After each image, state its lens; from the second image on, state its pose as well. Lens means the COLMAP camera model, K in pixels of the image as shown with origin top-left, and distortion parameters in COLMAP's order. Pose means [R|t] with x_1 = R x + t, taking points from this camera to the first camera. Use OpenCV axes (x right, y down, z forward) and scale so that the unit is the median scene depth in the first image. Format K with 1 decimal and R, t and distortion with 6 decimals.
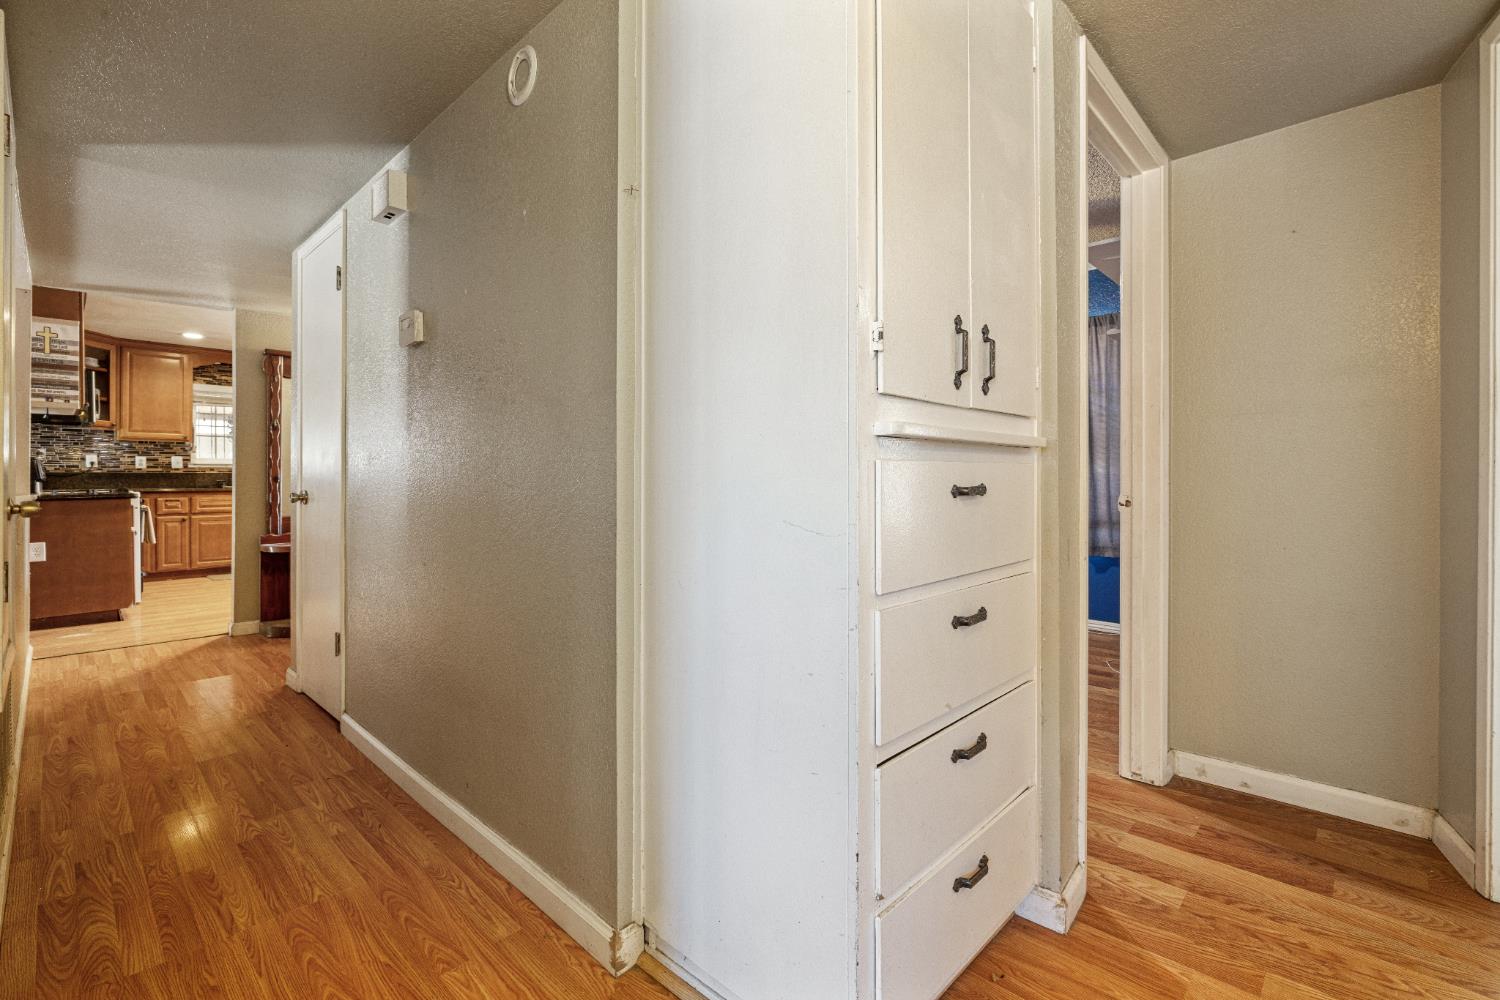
lens RADIAL K [[661.0, 0, 740.8], [0, 661.0, 476.7], [0, 0, 1]] dist [-0.002250, -0.000245]
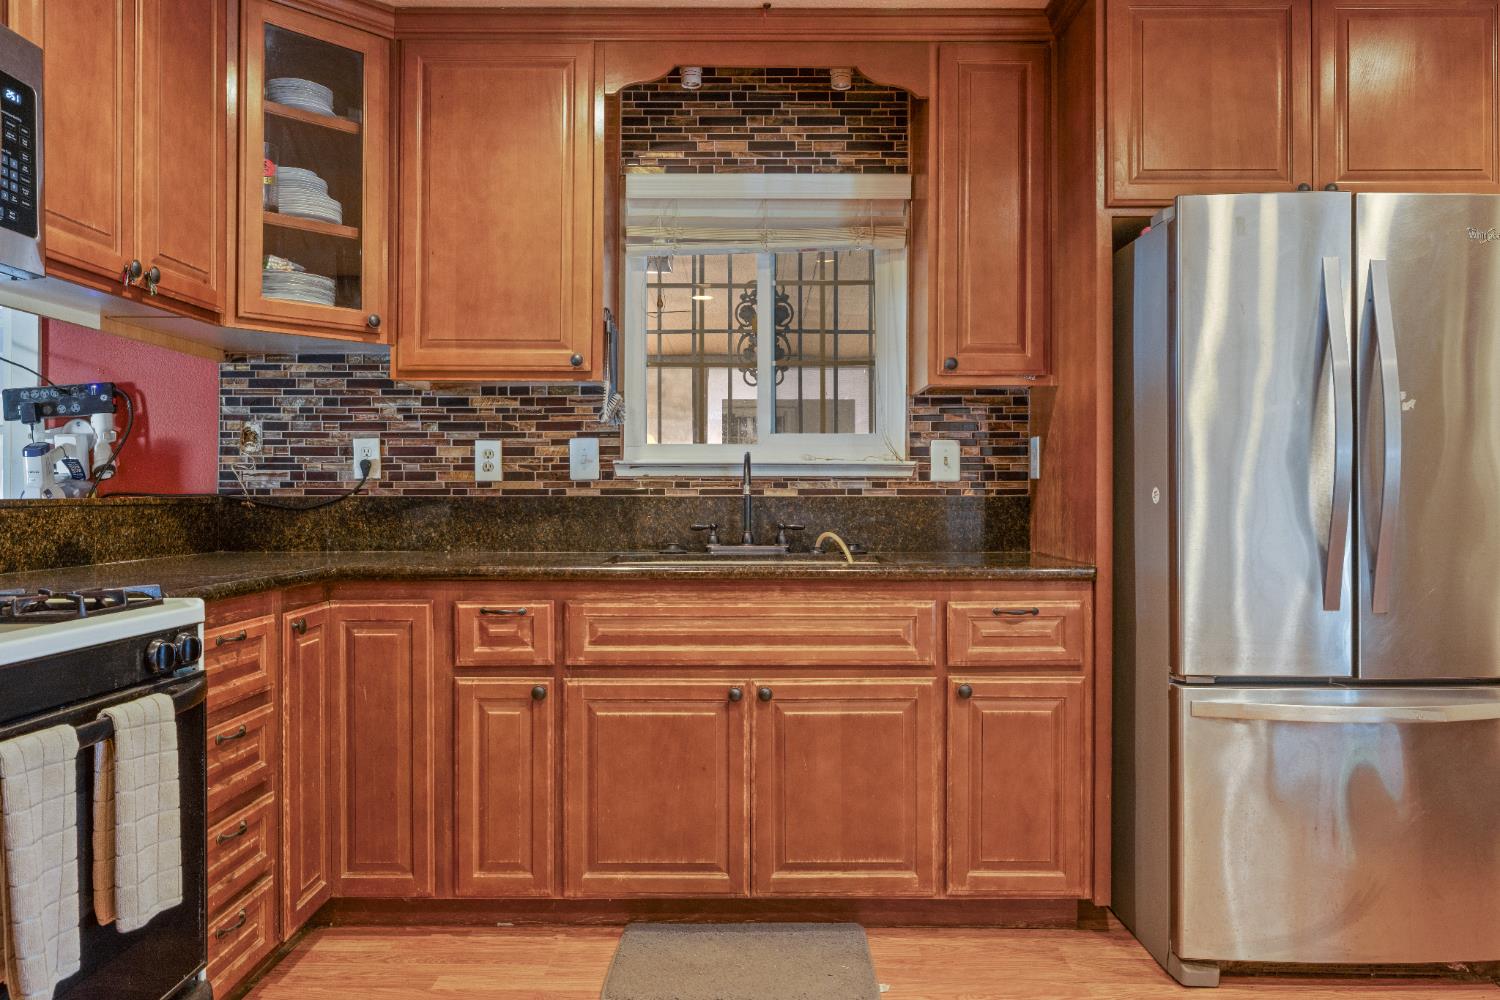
lens RADIAL K [[1047.6, 0, 747.2], [0, 1047.6, 493.7], [0, 0, 1]] dist [0.004045, 0.000774]
pose [[0.684249, 0.004440, -0.729235, -0.512395], [-0.001332, 0.999987, 0.004838, -0.010023], [0.729247, -0.002339, 0.684247, 0.793699]]
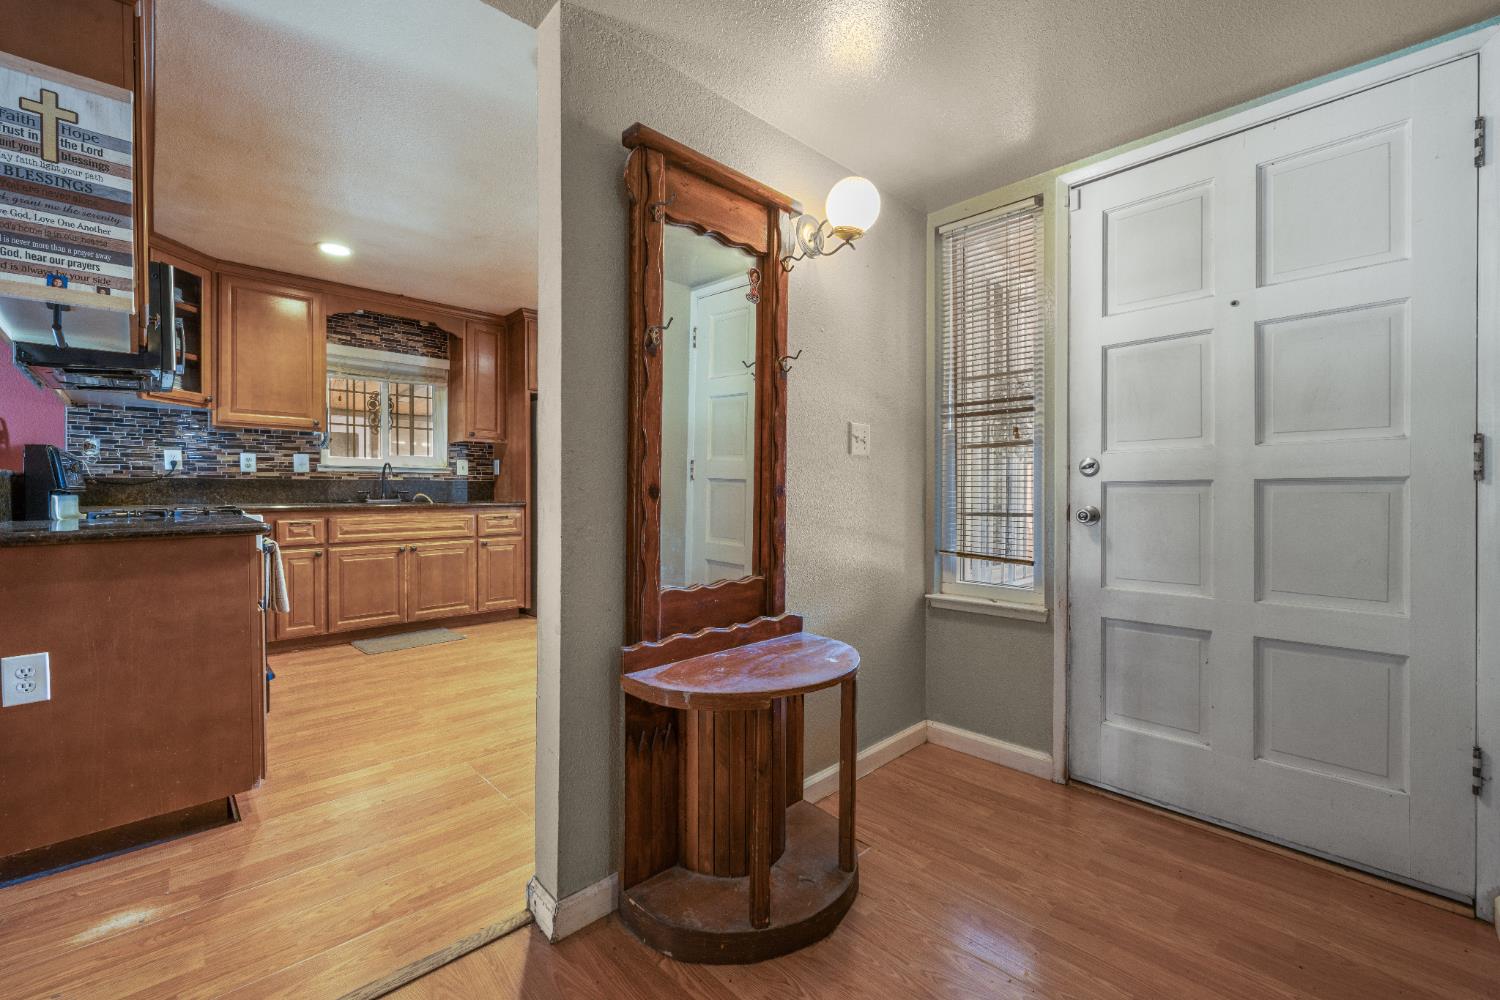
lens RADIAL K [[624.7, 0, 749.9], [0, 624.7, 494.6], [0, 0, 1]] dist [0.000710, 0.000693]
pose [[0.999304, 0.003652, -0.037116, -0.415415], [-0.003271, 0.999942, 0.010295, 0.001300], [0.037151, -0.010166, 0.999258, 0.427212]]
